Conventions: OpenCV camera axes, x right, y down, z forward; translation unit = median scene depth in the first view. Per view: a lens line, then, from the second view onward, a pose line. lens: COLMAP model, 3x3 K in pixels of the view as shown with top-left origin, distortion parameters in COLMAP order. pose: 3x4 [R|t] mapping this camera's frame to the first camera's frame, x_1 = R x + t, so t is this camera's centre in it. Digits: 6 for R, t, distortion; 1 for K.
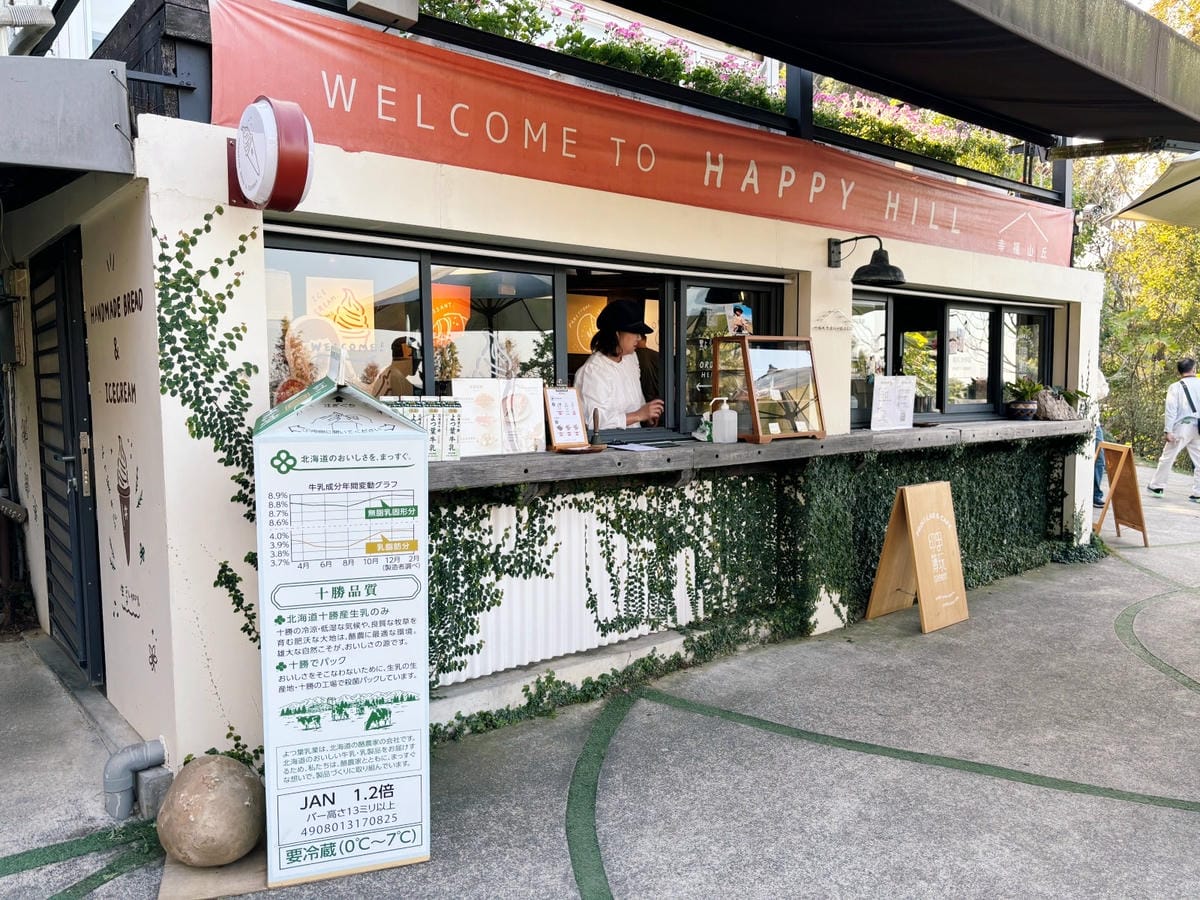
lens RADIAL K [[907.1, 0, 600.1], [0, 907.1, 452.4], [0, 0, 1]] dist [0.037643, -0.054163]
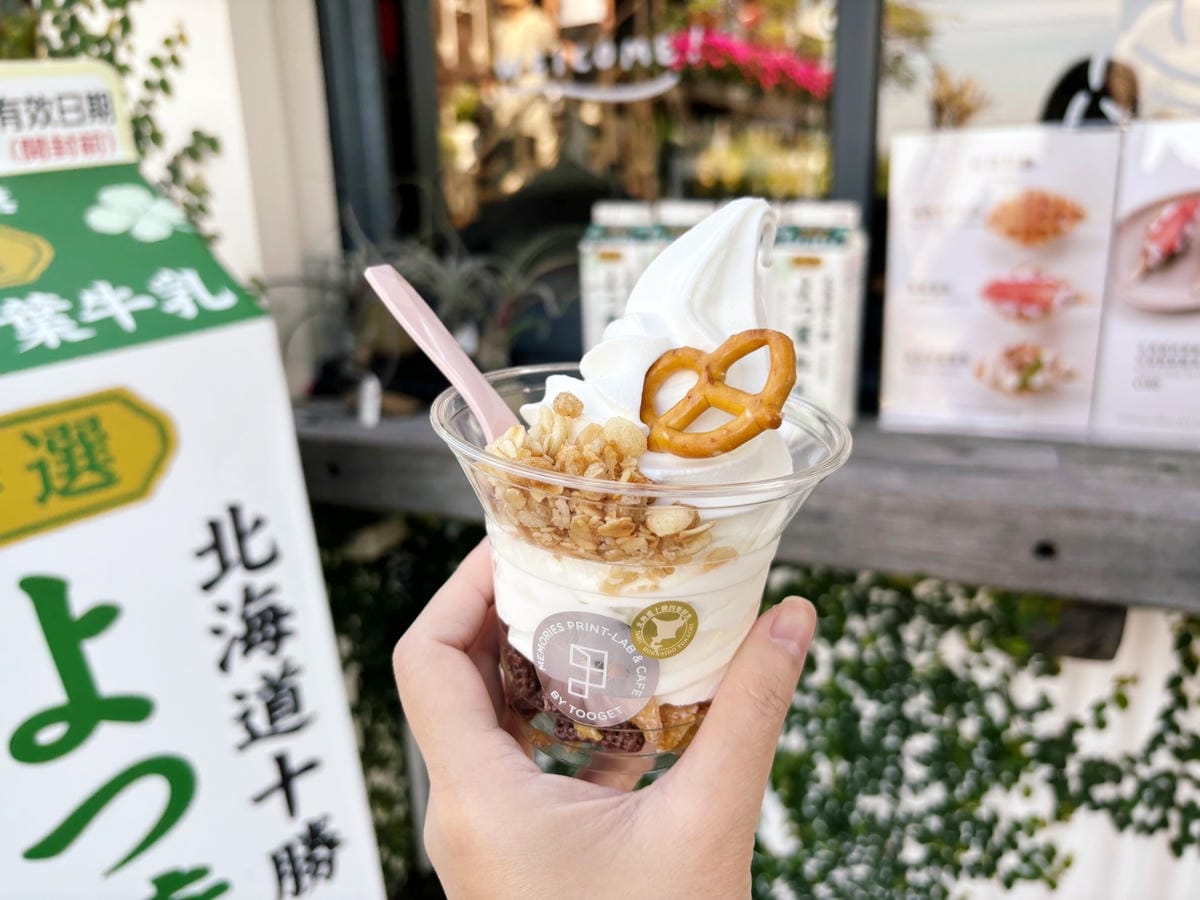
lens RADIAL K [[907.1, 0, 598.5], [0, 907.1, 450.6], [0, 0, 1]] dist [0.037643, -0.054163]
pose [[0.465538, 0.237539, -0.852555, 0.048238], [-0.028195, 0.966800, 0.253974, -0.053669], [0.884579, -0.094197, 0.456779, 0.742070]]
